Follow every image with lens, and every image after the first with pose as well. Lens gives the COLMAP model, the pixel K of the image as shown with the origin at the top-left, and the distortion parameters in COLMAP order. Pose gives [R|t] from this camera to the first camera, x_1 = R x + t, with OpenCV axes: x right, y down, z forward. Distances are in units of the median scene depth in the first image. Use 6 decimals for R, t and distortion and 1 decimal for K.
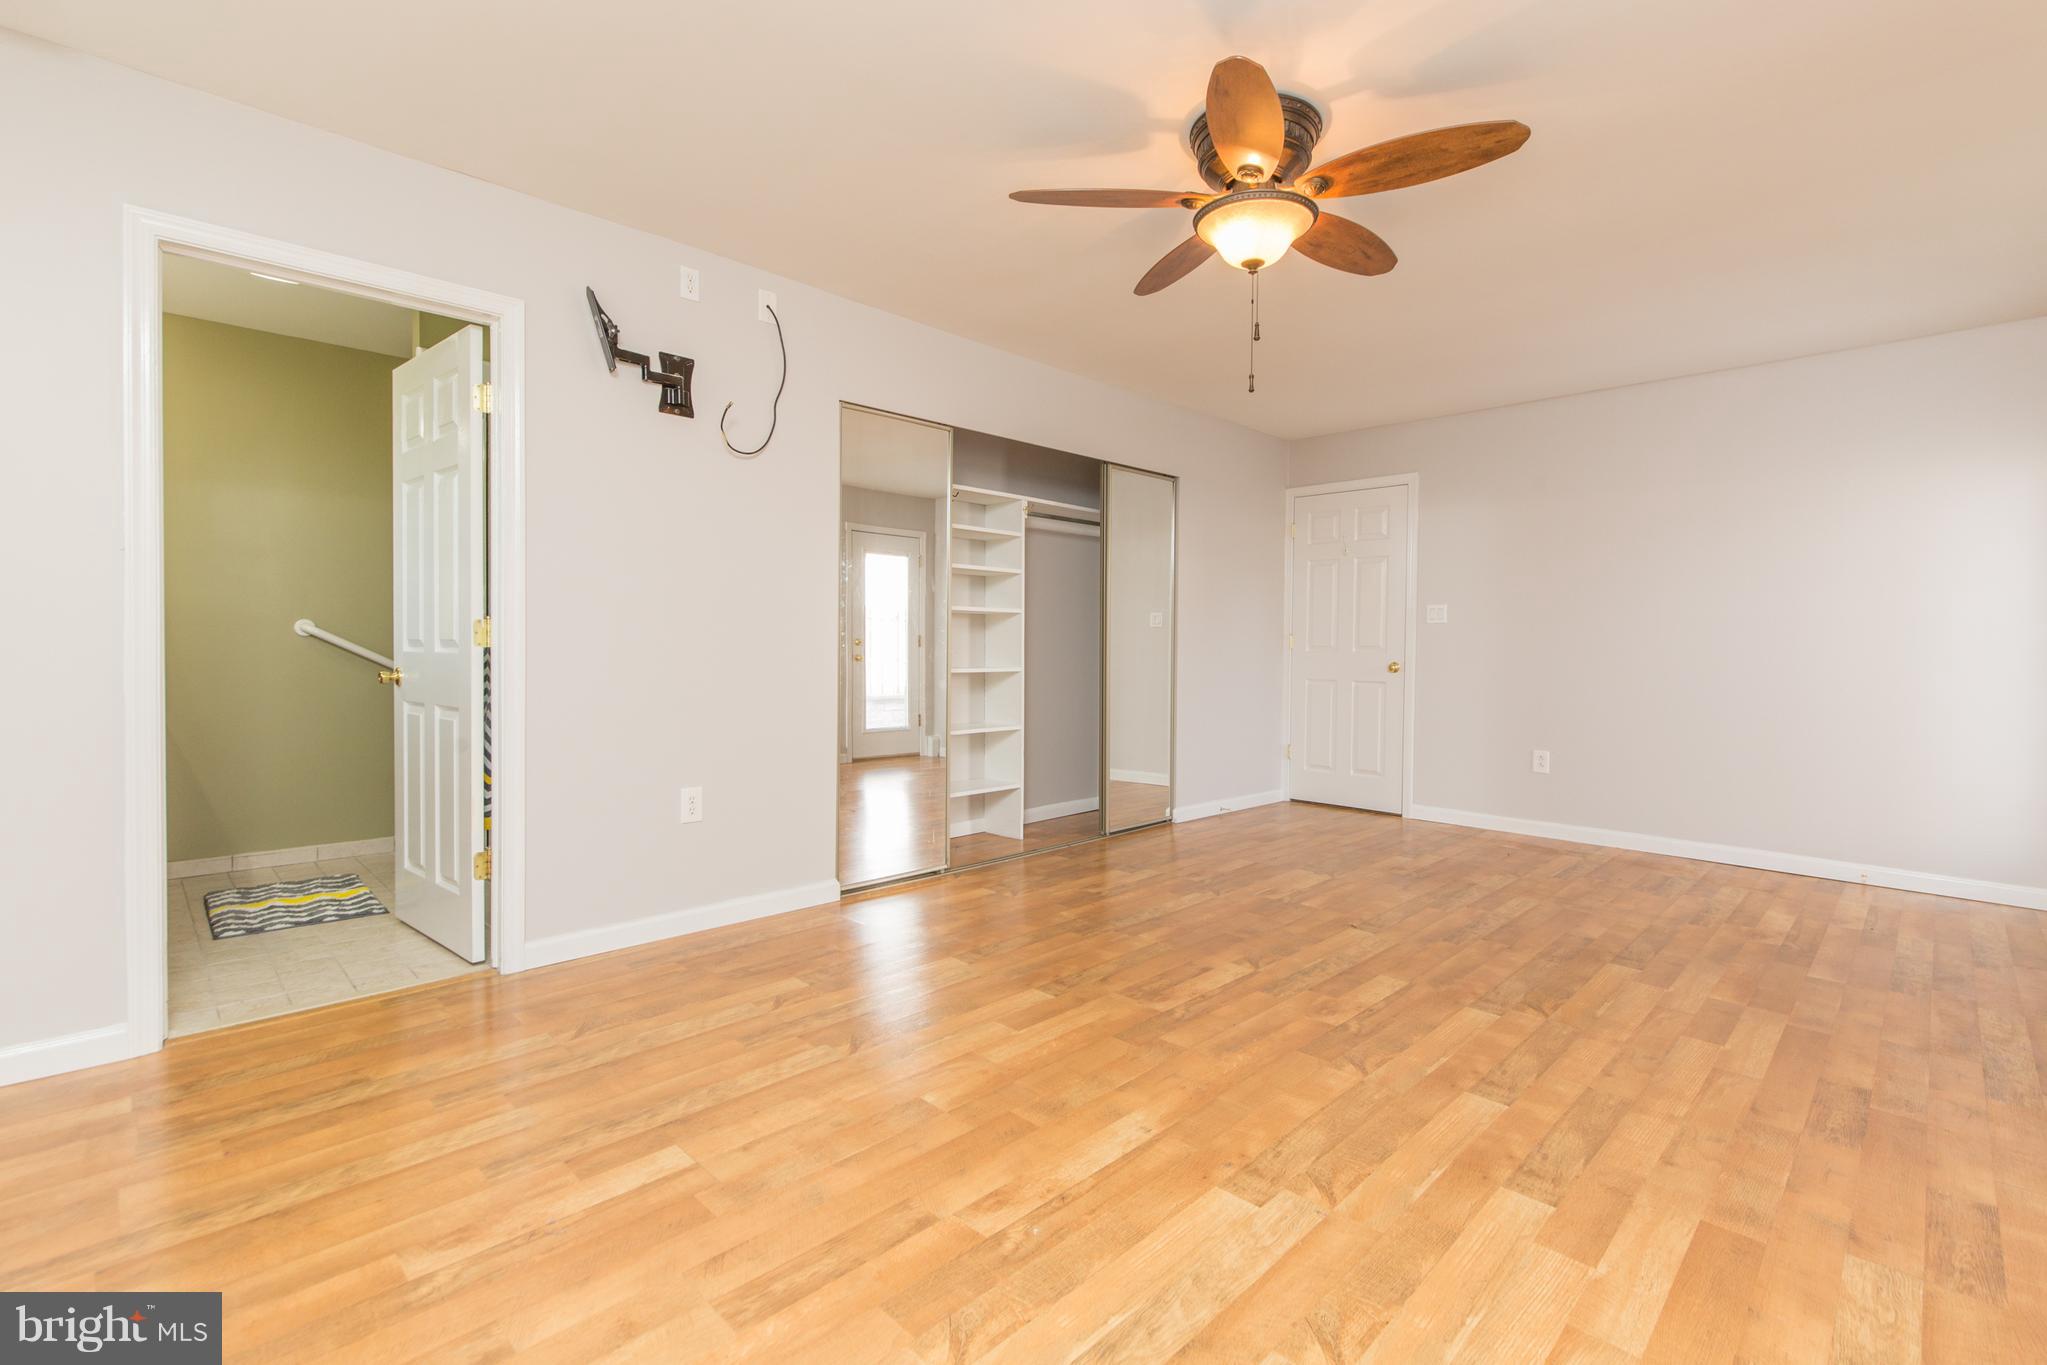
lens RADIAL K [[937.3, 0, 1024.2], [0, 937.3, 654.9], [0, 0, 1]] dist [0.000529, -0.000311]
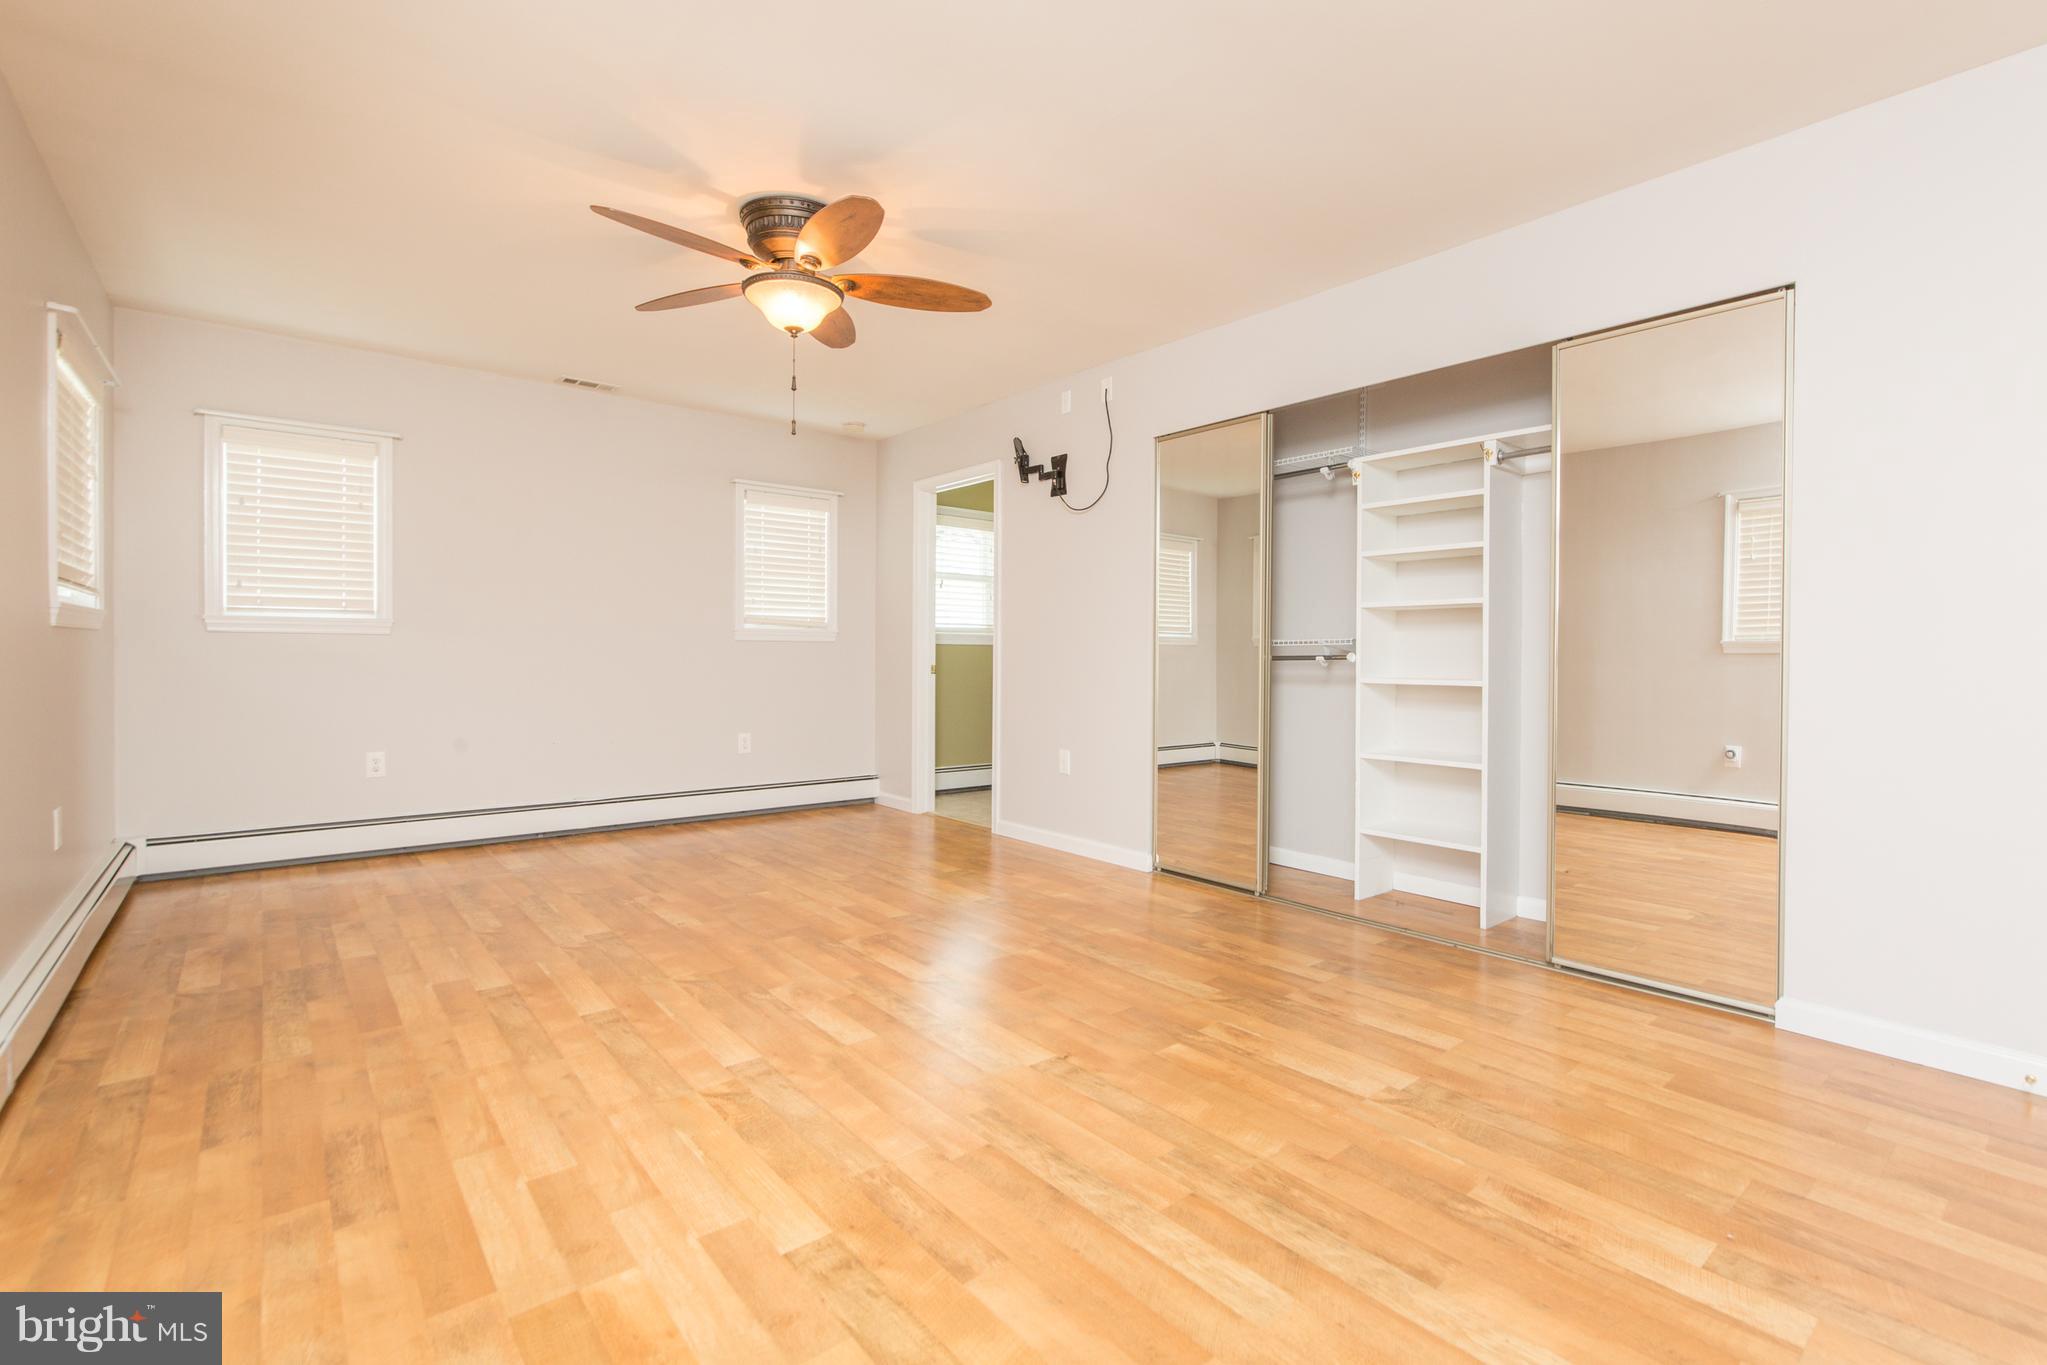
lens RADIAL K [[917.0, 0, 1033.4], [0, 917.0, 663.2], [0, 0, 1]] dist [-0.001617, -0.000398]
pose [[-0.095693, 0.003132, -0.995406, 1.205866], [-0.017462, 0.999836, 0.004825, 0.002725], [0.995258, 0.017844, -0.095623, 1.237680]]
